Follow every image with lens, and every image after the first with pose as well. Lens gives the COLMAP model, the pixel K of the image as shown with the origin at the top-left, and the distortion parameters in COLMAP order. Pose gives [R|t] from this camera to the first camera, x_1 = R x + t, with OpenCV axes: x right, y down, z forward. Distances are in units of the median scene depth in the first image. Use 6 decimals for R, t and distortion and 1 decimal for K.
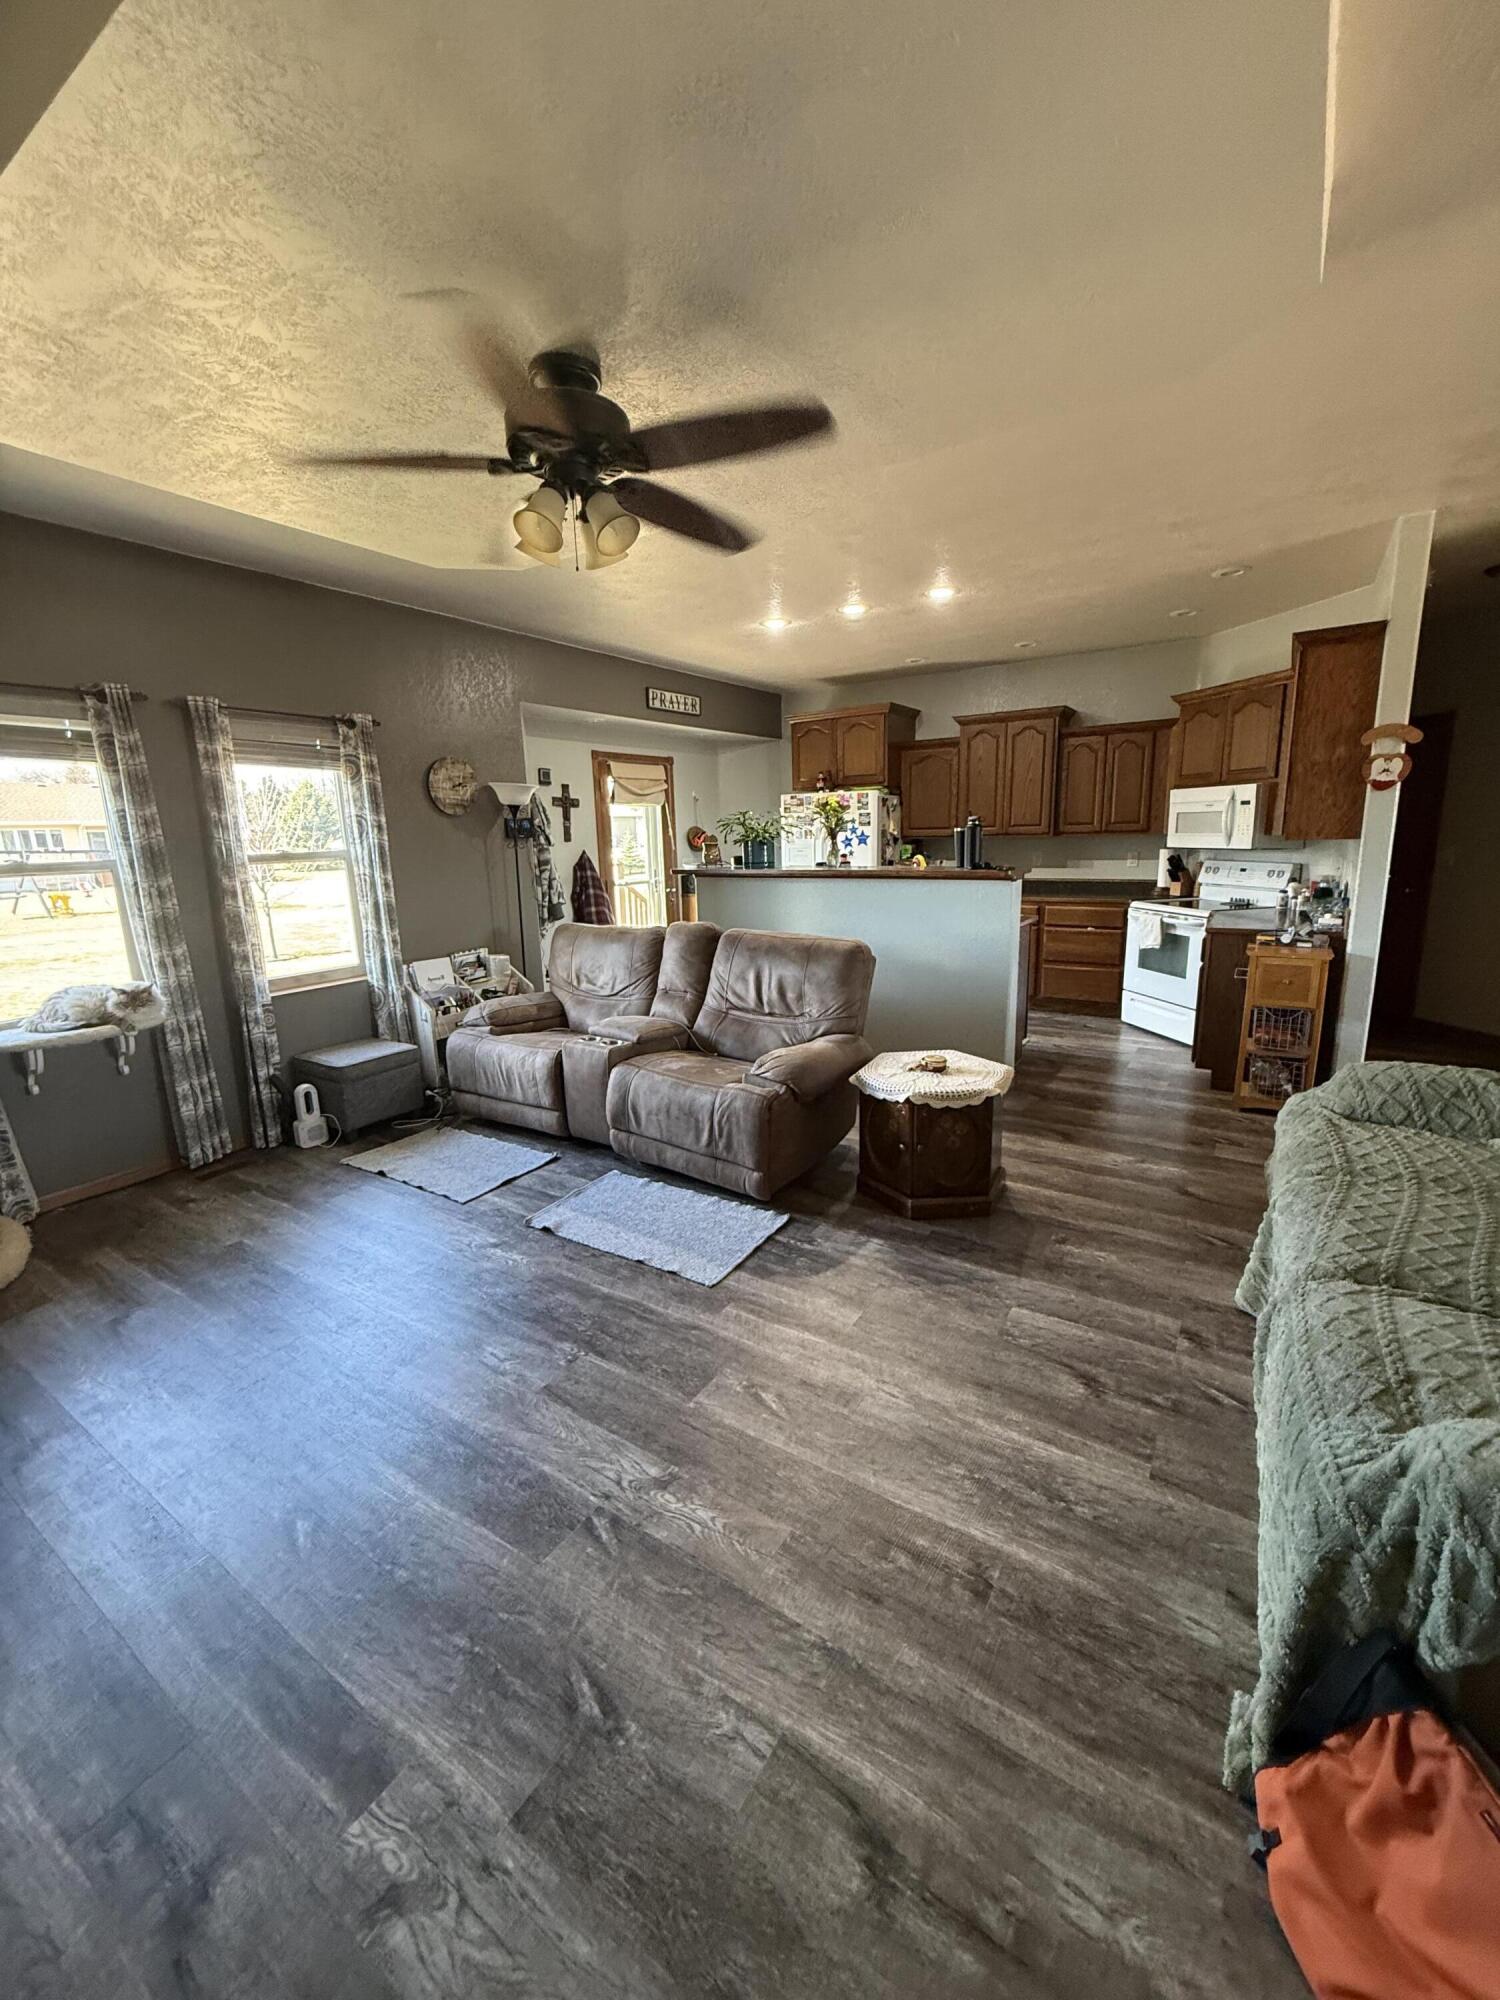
lens RADIAL K [[797.8, 0, 748.7], [0, 797.8, 997.0], [0, 0, 1]] dist [0.000154, 0.000117]
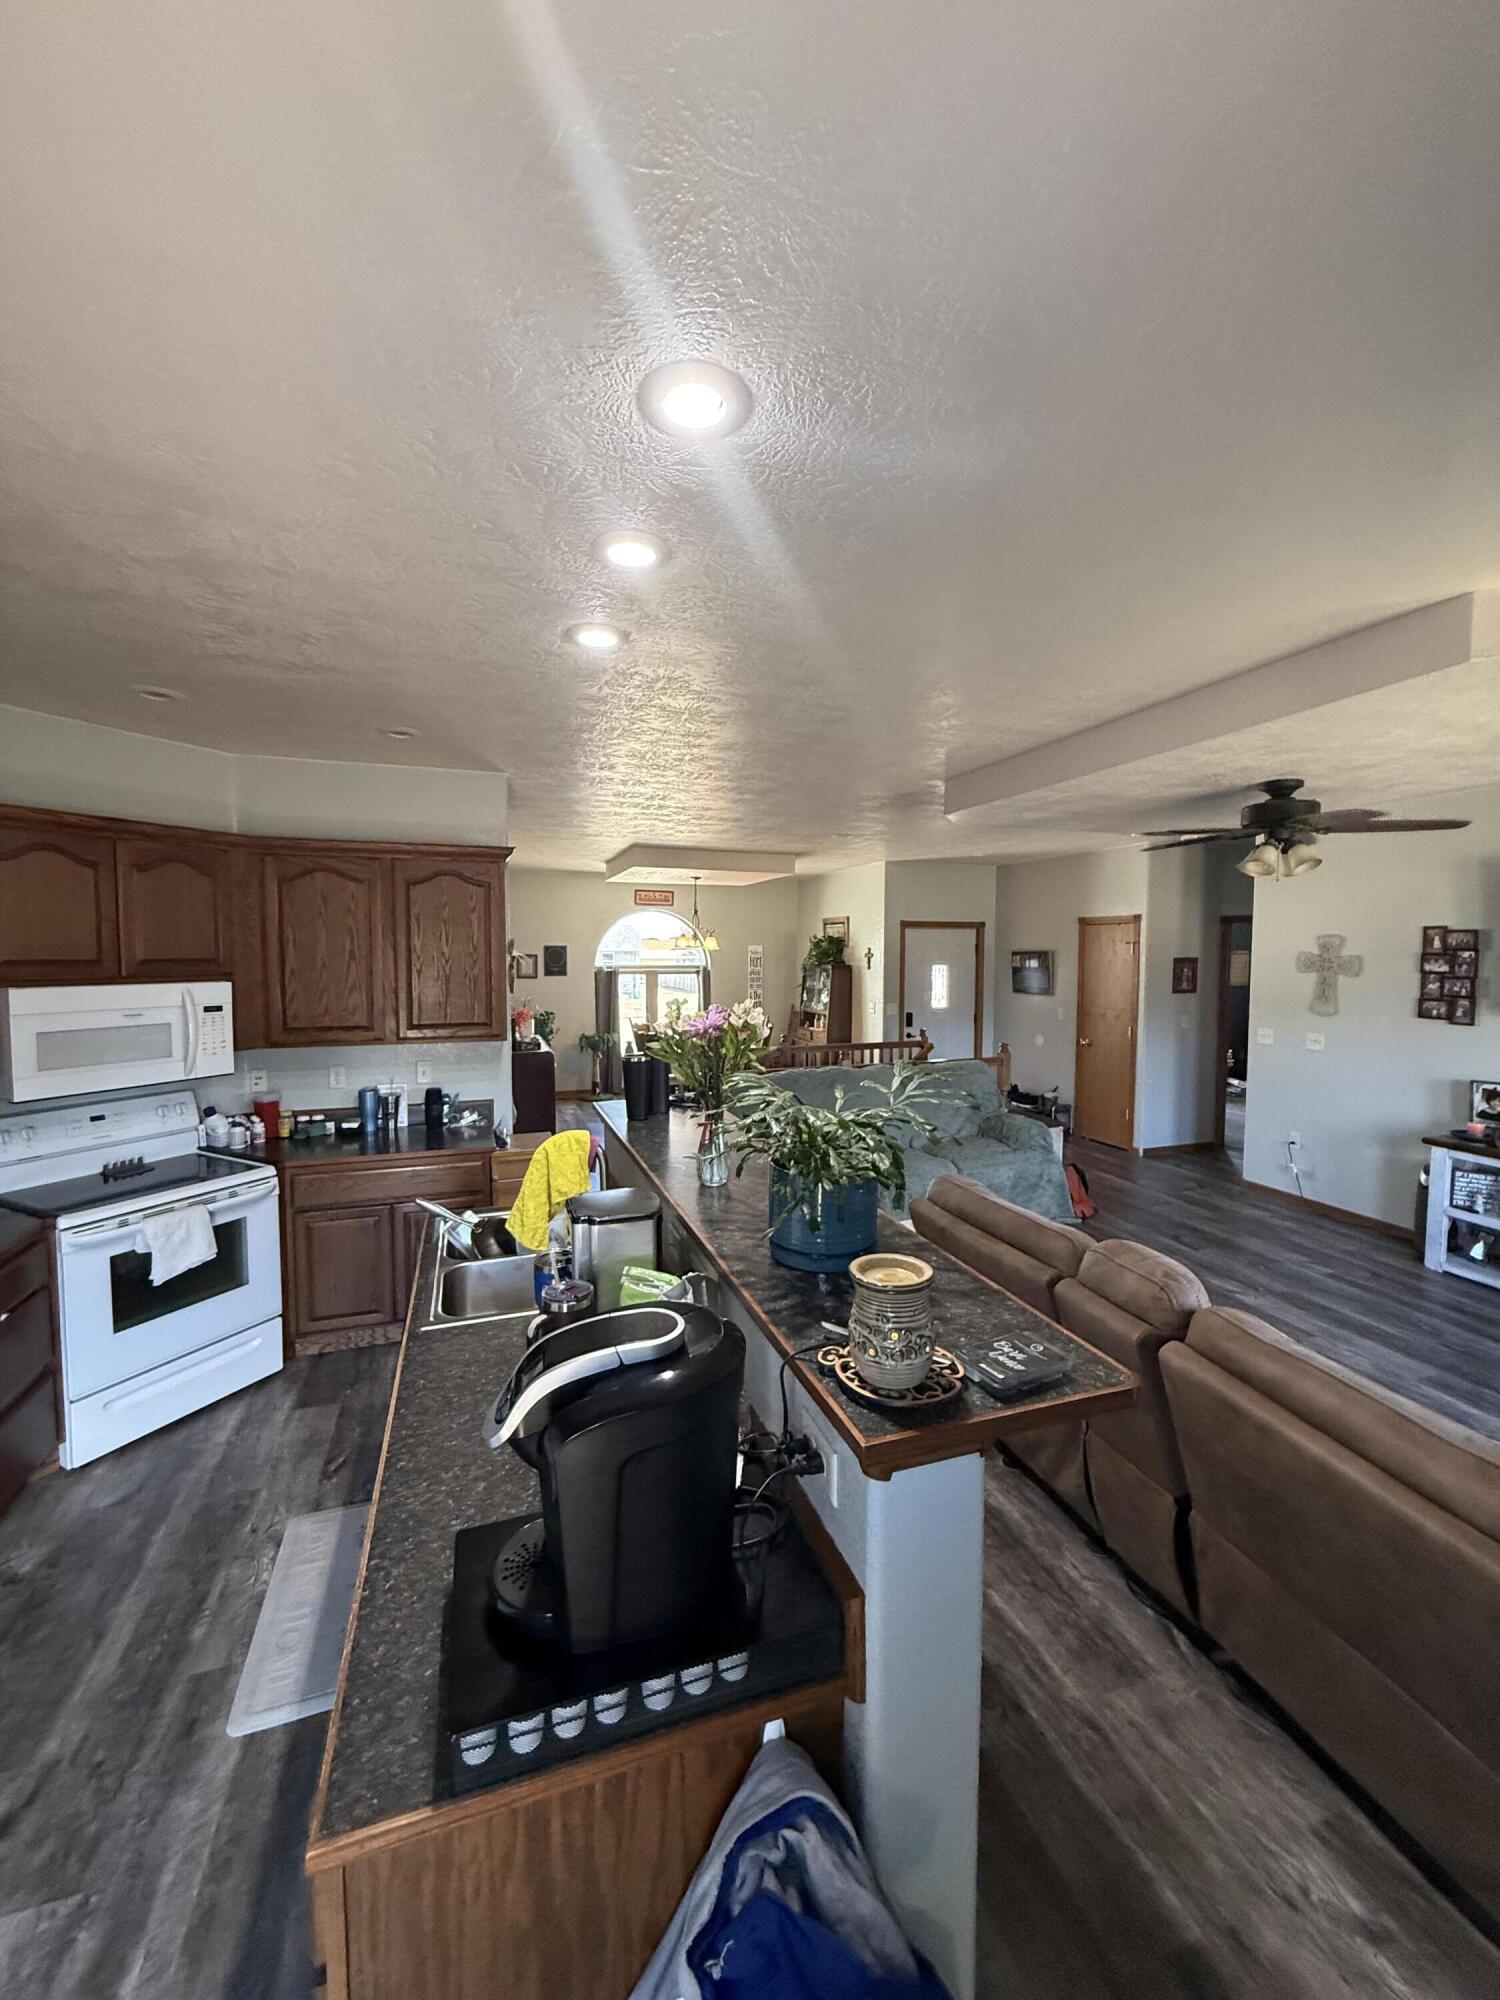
lens RADIAL K [[794.1, 0, 748.1], [0, 794.1, 998.2], [0, 0, 1]] dist [-0.001866, -0.000194]
pose [[-0.786898, -0.010504, 0.616994, -0.205739], [0.147699, 0.967587, 0.204844, -0.441072], [-0.599147, 0.252321, -0.759841, 1.689868]]
